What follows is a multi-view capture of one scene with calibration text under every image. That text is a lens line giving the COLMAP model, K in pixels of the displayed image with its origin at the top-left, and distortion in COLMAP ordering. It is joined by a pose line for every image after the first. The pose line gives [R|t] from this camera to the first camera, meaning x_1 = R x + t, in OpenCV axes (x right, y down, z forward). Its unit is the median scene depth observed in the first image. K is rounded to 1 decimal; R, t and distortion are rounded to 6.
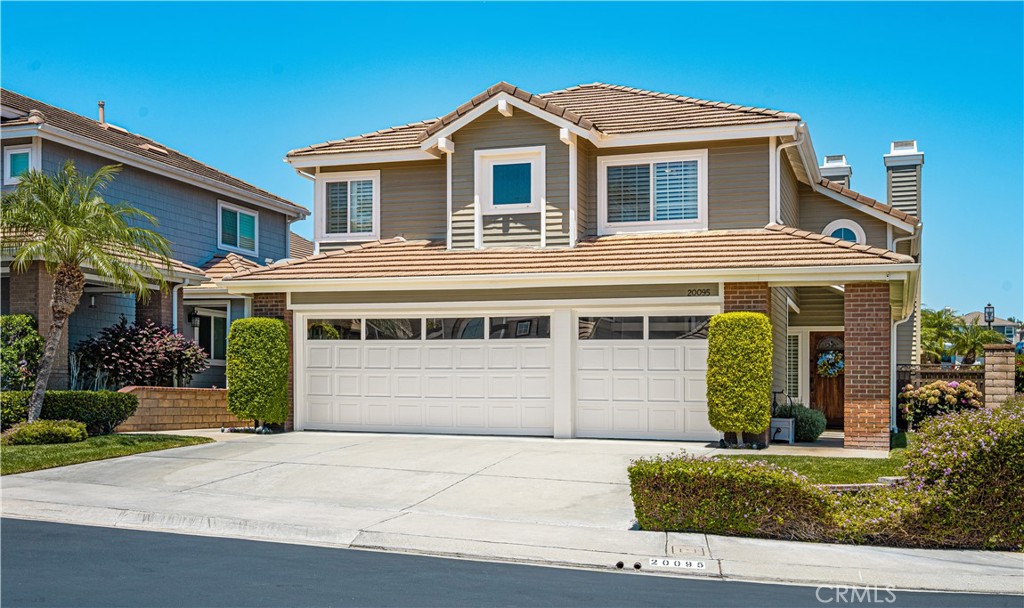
lens RADIAL K [[912.6, 0, 512.0], [0, 912.6, 304.0], [0, 0, 1]] dist [0.002006, -0.000370]
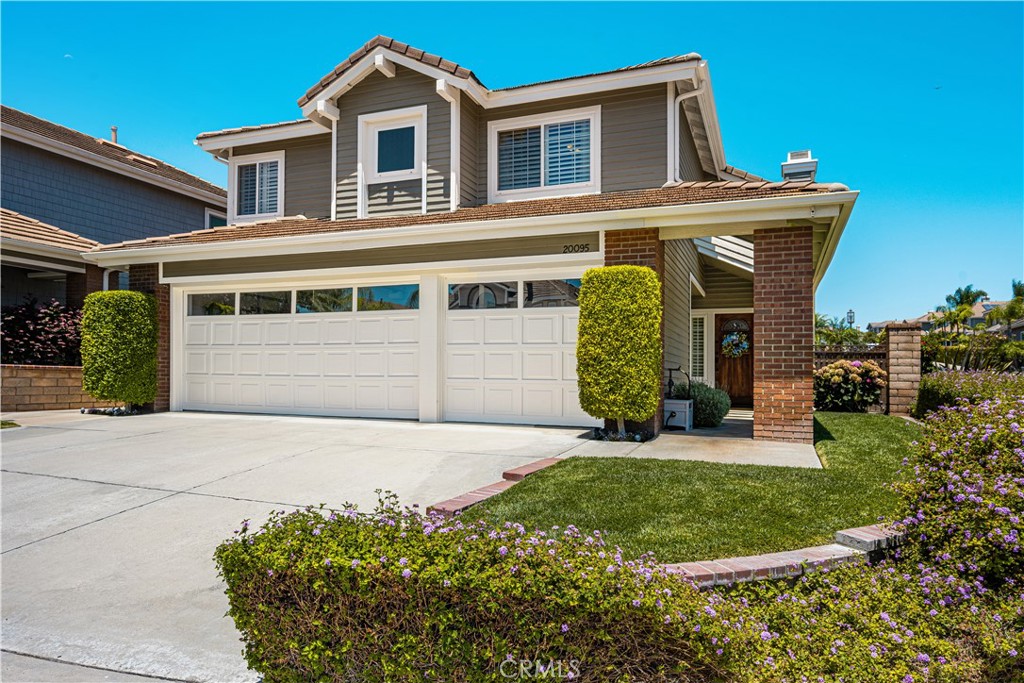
lens RADIAL K [[617.2, 0, 510.4], [0, 617.2, 315.5], [0, 0, 1]] dist [-0.000071, 0.000289]
pose [[0.999931, -0.001358, -0.011670, 0.128641], [0.001356, 0.999999, -0.000171, 0.041017], [0.011671, 0.000155, 0.999932, 0.372596]]
